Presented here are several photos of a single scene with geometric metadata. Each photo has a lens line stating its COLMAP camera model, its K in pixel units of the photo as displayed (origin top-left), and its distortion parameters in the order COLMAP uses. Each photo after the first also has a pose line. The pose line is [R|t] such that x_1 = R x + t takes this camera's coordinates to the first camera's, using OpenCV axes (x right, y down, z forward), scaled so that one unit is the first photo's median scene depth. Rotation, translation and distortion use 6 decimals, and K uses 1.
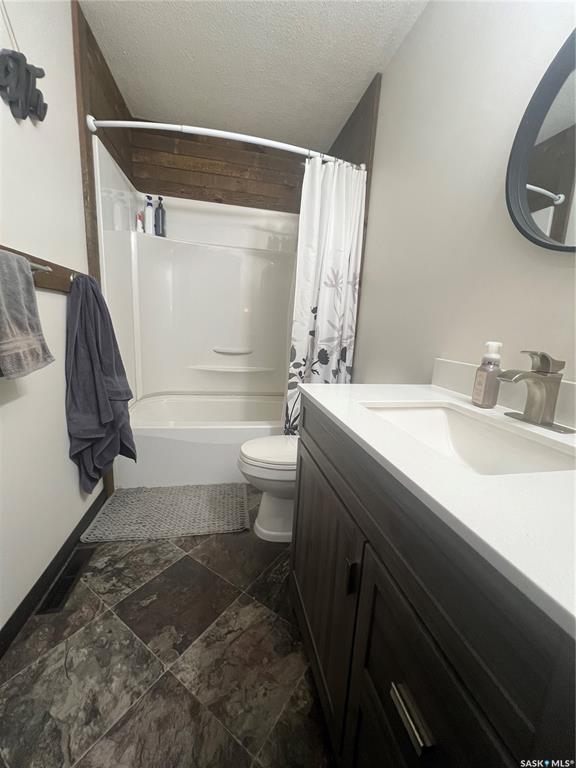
lens RADIAL K [[306.3, 0, 289.3], [0, 306.3, 384.4], [0, 0, 1]] dist [-0.002183, 0.000215]
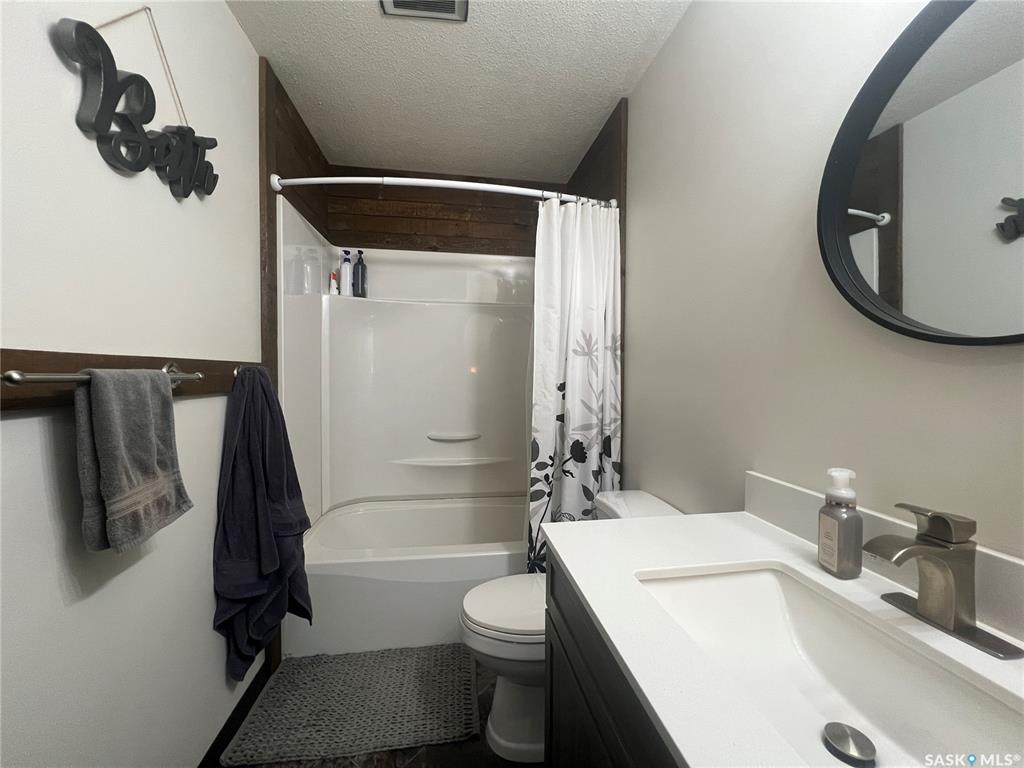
lens RADIAL K [[408.4, 0, 511.3], [0, 408.4, 382.2], [0, 0, 1]] dist [-0.002183, 0.000215]
pose [[0.997454, -0.047140, -0.053514, 0.017209], [0.037383, 0.984637, -0.170567, -0.104906], [0.060732, 0.168133, 0.983892, 0.044003]]
